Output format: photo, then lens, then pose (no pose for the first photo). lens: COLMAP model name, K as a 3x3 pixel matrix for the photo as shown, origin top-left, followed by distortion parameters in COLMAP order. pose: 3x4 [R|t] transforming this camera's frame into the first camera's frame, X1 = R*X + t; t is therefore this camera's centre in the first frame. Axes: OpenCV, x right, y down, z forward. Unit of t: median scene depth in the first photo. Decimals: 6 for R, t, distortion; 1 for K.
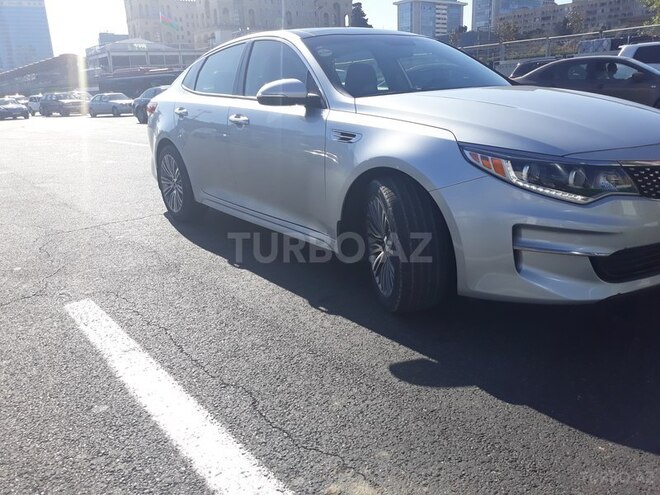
lens RADIAL K [[557.0, 0, 330.0], [0, 557.0, 247.5], [0, 0, 1]] dist [-0.014203, 0.001433]
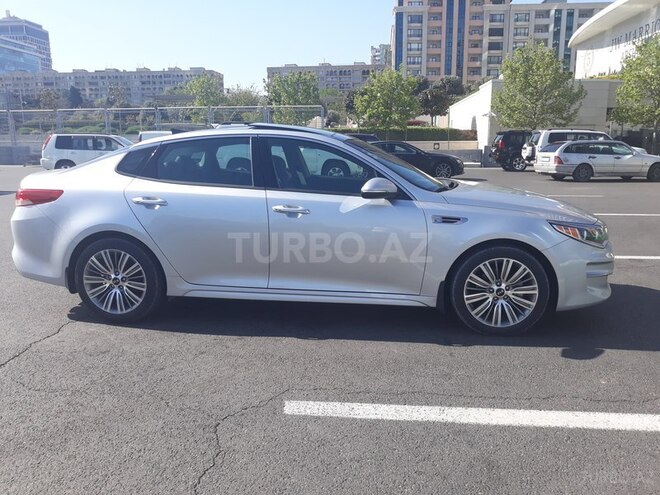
lens RADIAL K [[557.0, 0, 330.0], [0, 557.0, 247.5], [0, 0, 1]] dist [-0.014203, 0.001433]
pose [[0.671398, -0.095499, 0.734918, -0.695941], [0.175694, 0.983903, -0.032654, -0.079616], [-0.719970, 0.151044, 0.677369, 0.160749]]
